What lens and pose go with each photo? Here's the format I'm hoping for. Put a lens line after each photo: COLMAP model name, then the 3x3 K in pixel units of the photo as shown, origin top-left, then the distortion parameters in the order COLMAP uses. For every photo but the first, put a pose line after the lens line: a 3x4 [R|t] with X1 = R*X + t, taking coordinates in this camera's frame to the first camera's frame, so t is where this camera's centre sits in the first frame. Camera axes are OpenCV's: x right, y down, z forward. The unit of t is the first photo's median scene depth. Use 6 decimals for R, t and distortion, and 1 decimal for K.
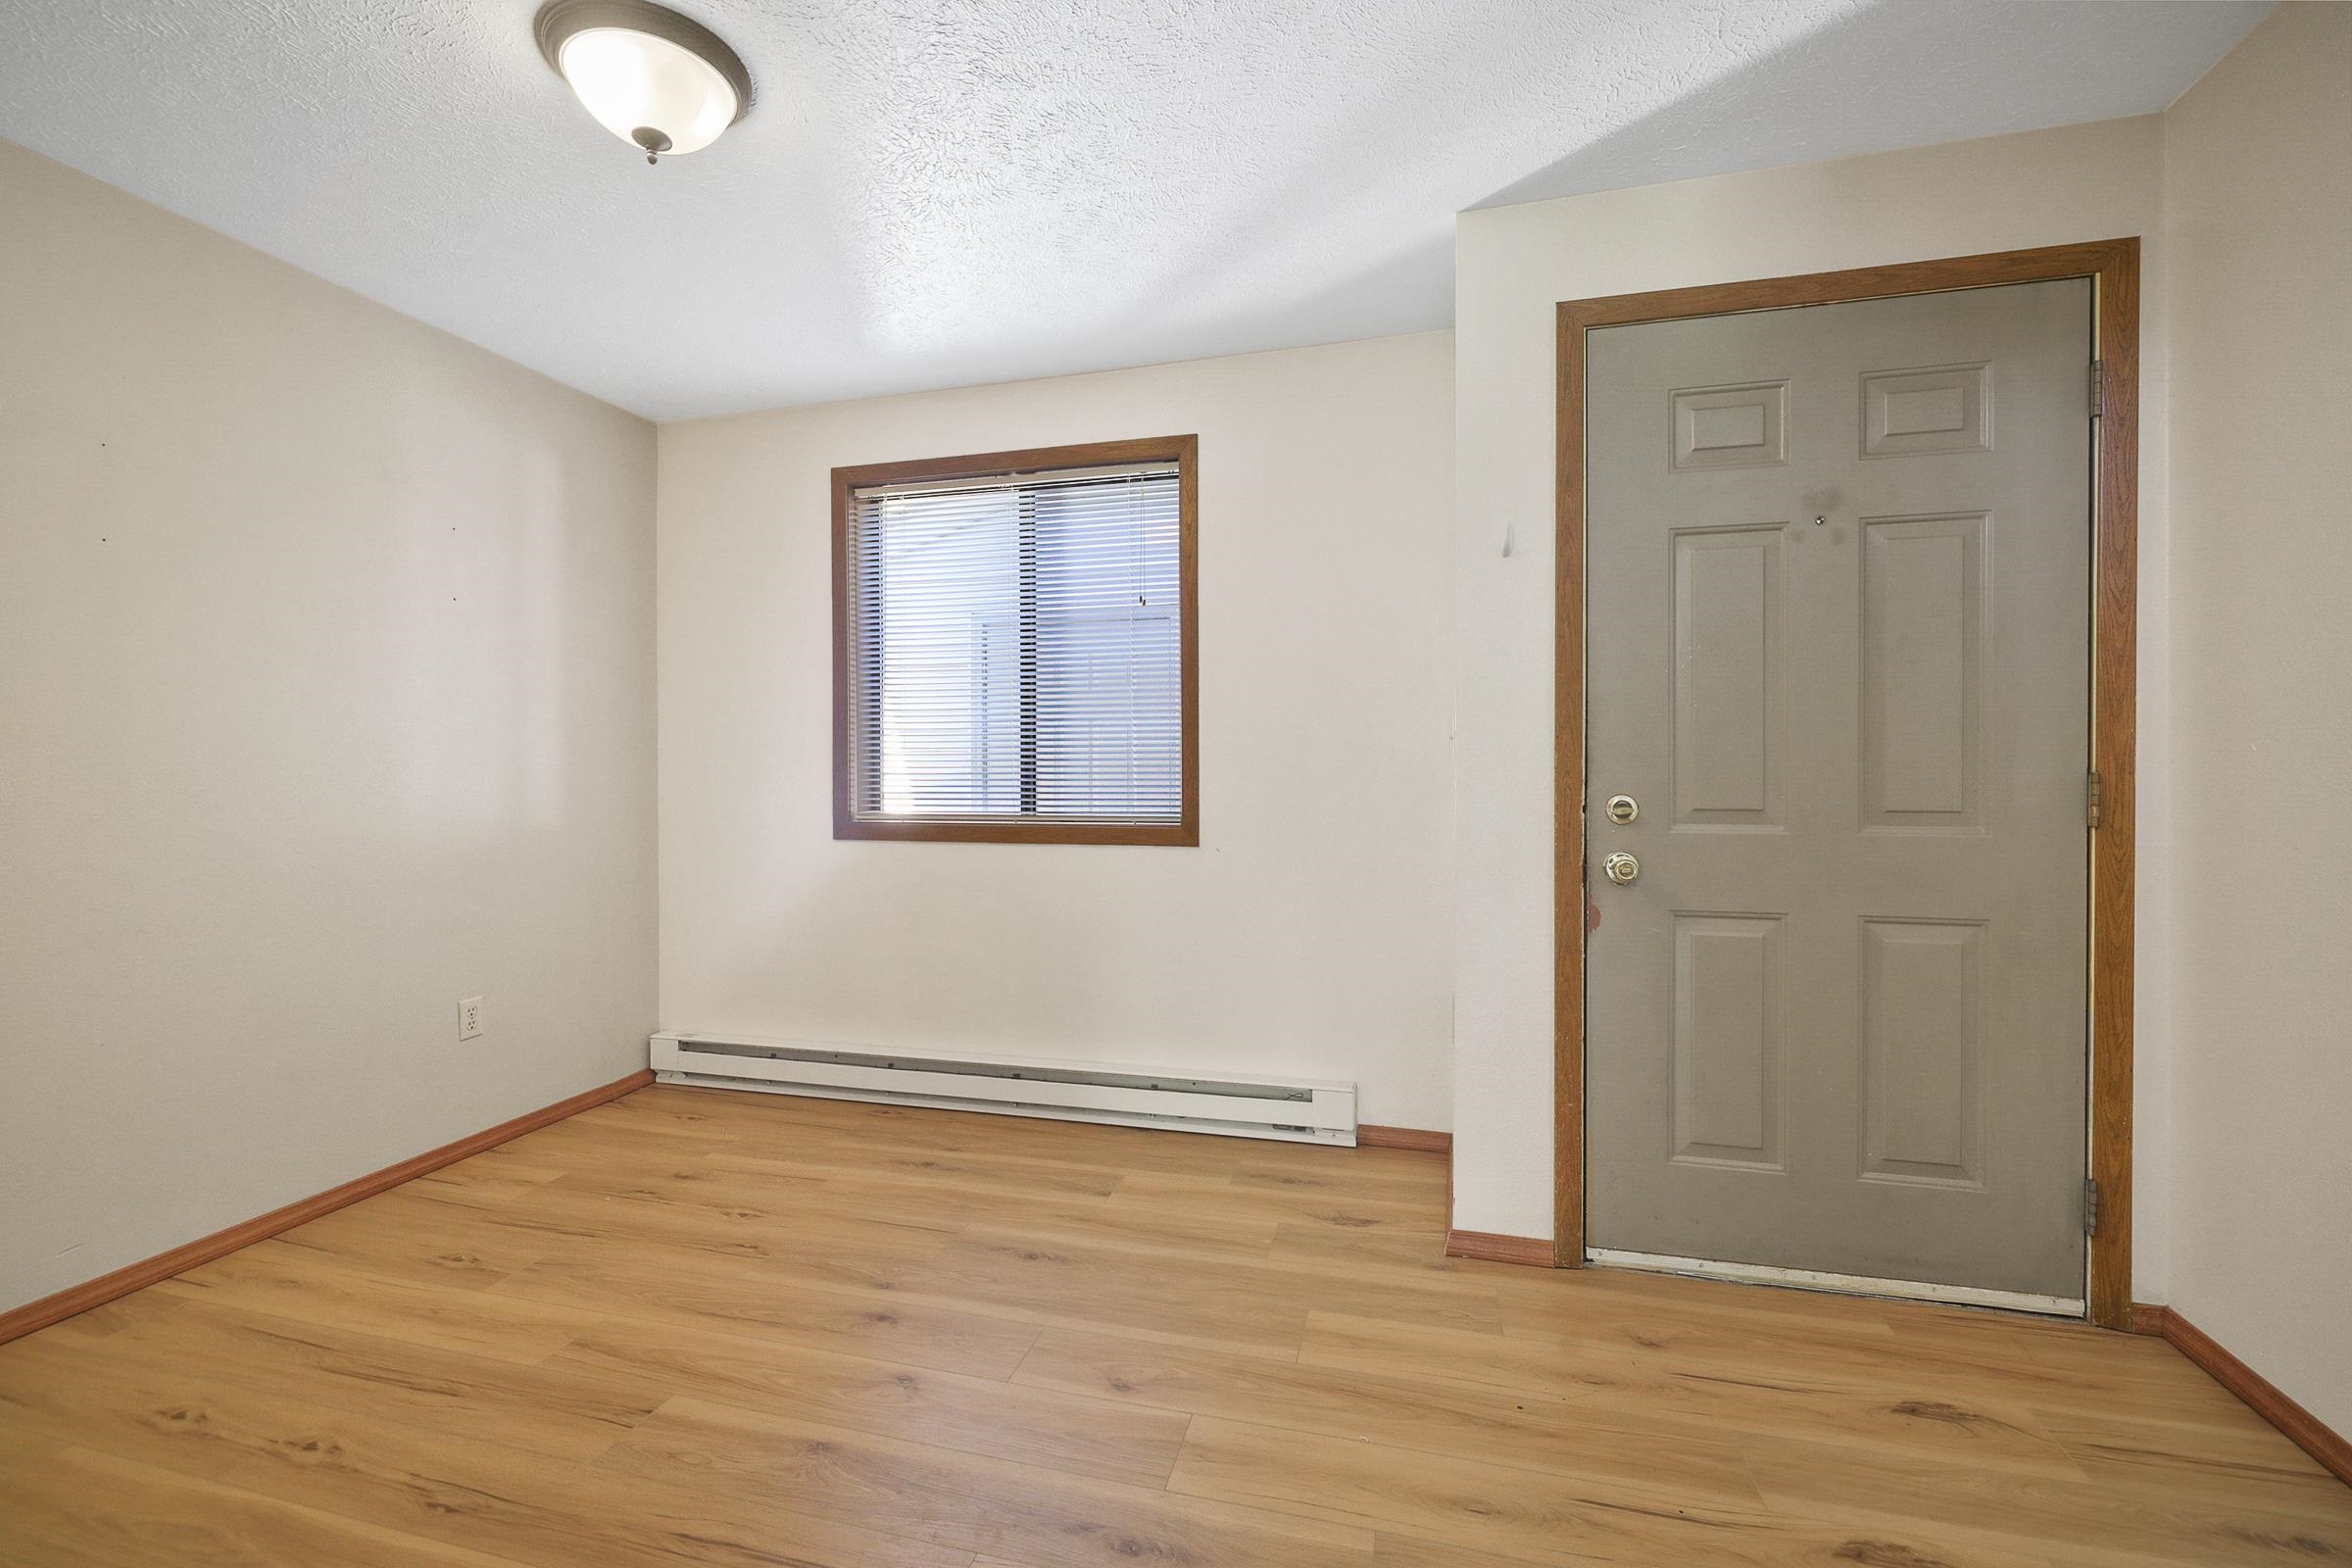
lens RADIAL K [[1008.3, 0, 1176.5], [0, 1008.3, 776.4], [0, 0, 1]] dist [0.000880, 0.000160]
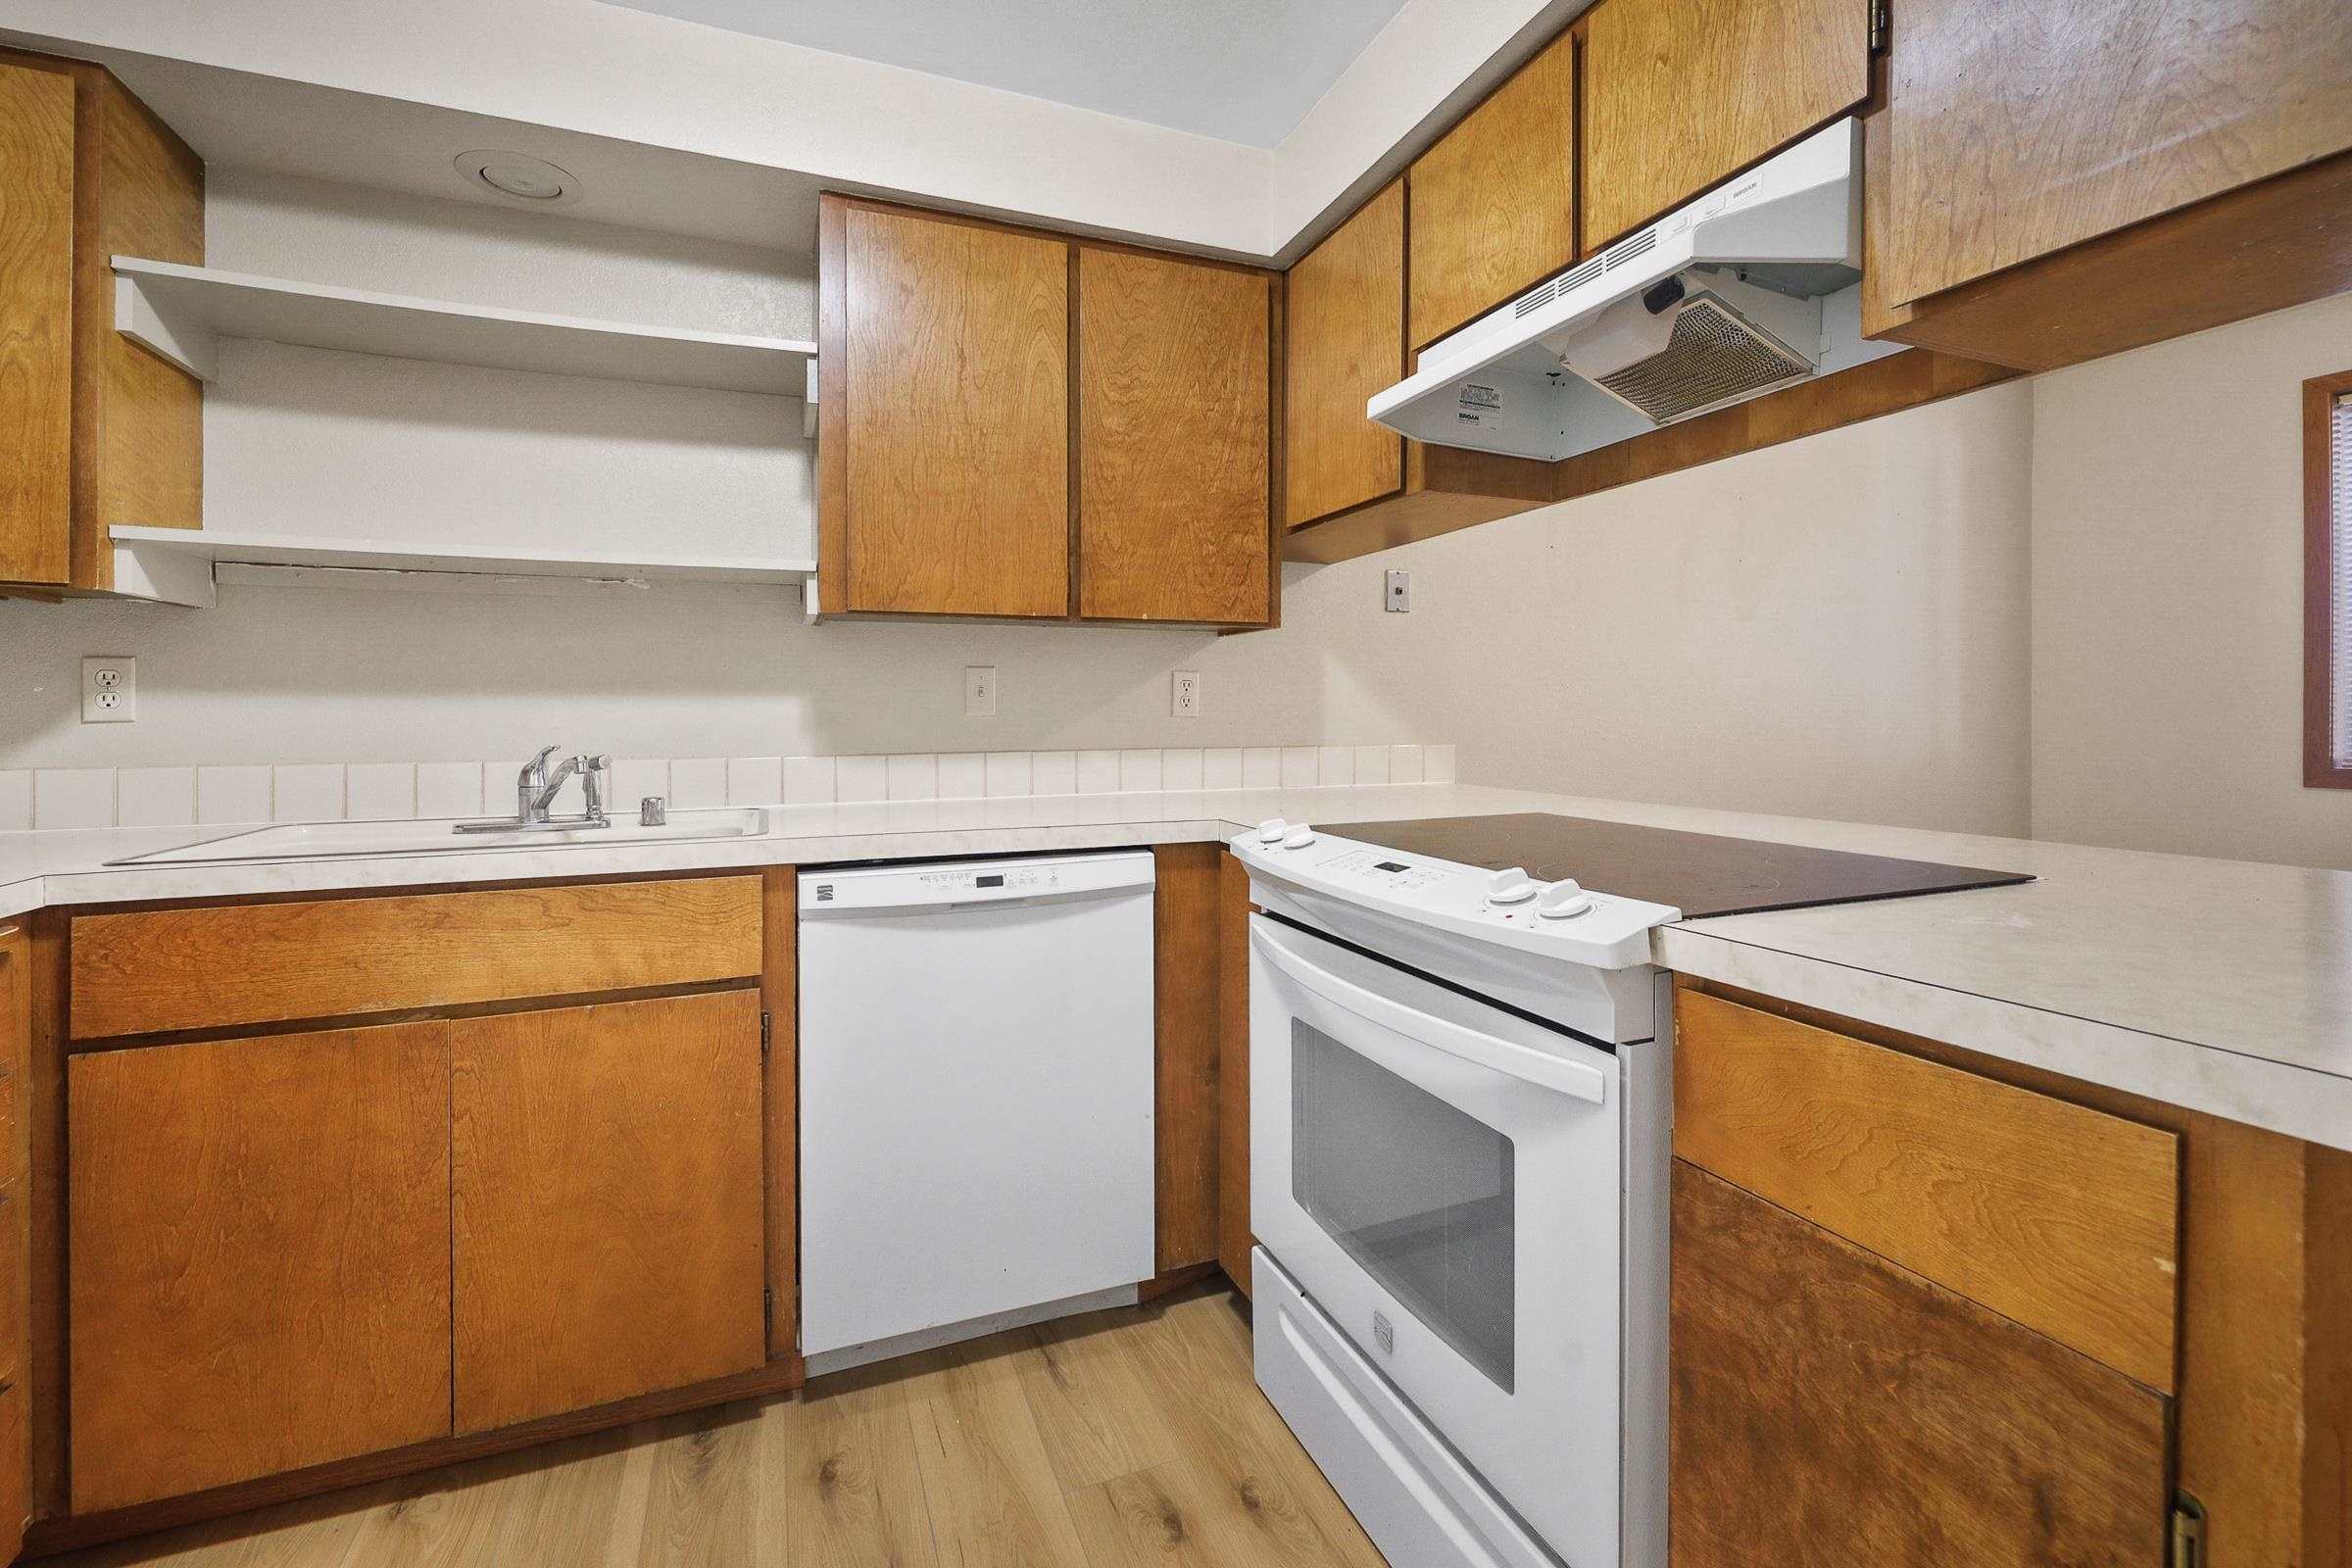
lens RADIAL K [[996.0, 0, 1152.4], [0, 996.0, 755.3], [0, 0, 1]] dist [-0.002551, -0.000259]
pose [[0.583214, 0.029608, -0.811779, -0.271881], [-0.004552, 0.999439, 0.033182, 0.010105], [0.812306, -0.015658, 0.583022, -0.474332]]
